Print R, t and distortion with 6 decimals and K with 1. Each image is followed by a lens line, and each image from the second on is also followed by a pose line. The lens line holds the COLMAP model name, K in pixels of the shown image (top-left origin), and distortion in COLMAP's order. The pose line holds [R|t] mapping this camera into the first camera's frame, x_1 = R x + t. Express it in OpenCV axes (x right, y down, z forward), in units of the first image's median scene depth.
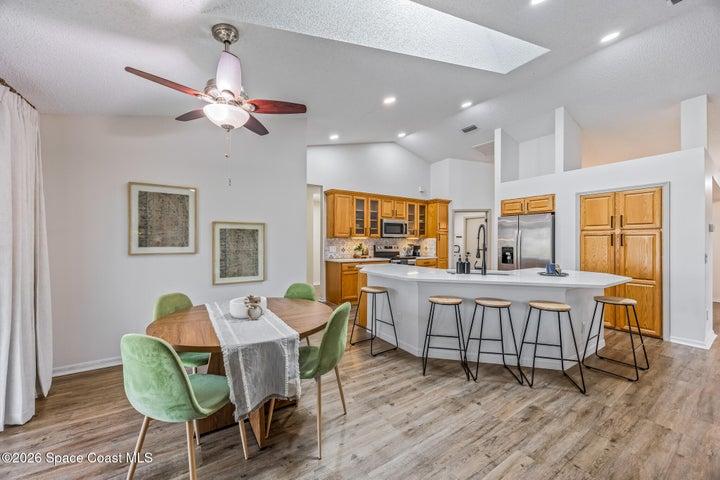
lens RADIAL K [[273.2, 0, 358.1], [0, 273.2, 240.0], [0, 0, 1]] dist [-0.001411, -0.000332]
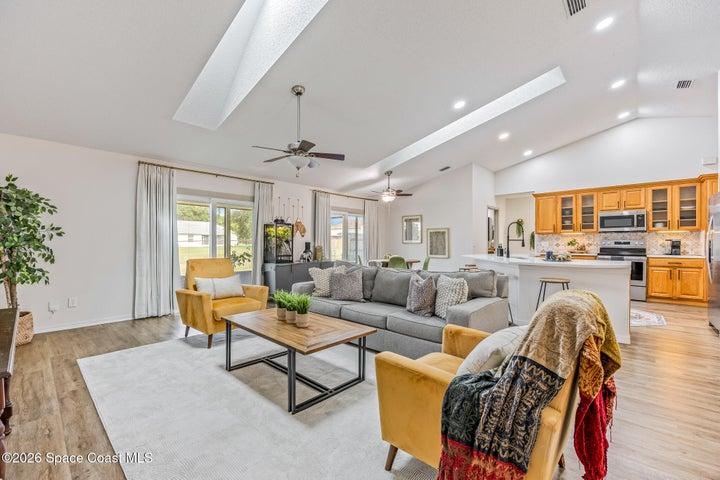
lens RADIAL K [[305.3, 0, 357.5], [0, 305.3, 244.2], [0, 0, 1]] dist [-0.009188, -0.000111]
pose [[0.236403, 0.000985, -0.971655, 1.059974], [0.004070, 0.999990, 0.002004, 0.030996], [0.971646, -0.004428, 0.236397, -0.080126]]
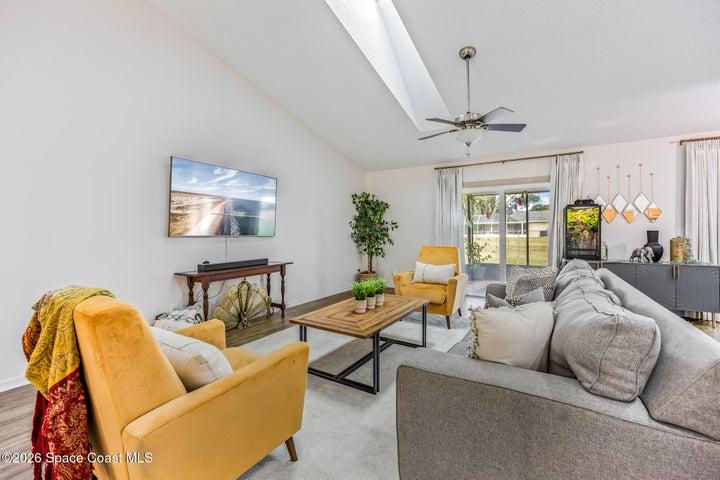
lens RADIAL K [[306.4, 0, 358.6], [0, 306.4, 227.8], [0, 0, 1]] dist [-0.010920, -0.000079]
pose [[-0.912845, -0.006908, -0.408248, 0.785247], [0.000993, 0.999816, -0.019138, 0.031233], [0.408305, -0.017875, -0.912671, 0.406145]]
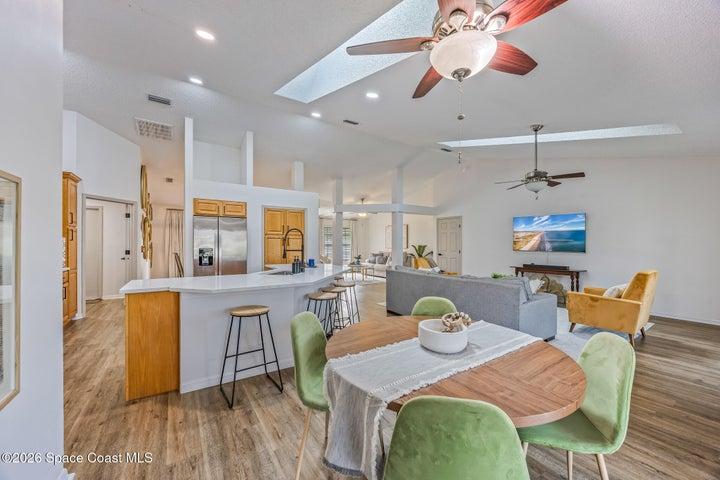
lens RADIAL K [[275.6, 0, 357.8], [0, 275.6, 245.8], [0, 0, 1]] dist [-0.000658, -0.000130]
pose [[-0.000785, -0.012533, 0.999921, -0.416082], [-0.005003, 0.999909, 0.012529, 0.000821], [-0.999987, -0.004993, -0.000848, 0.450293]]
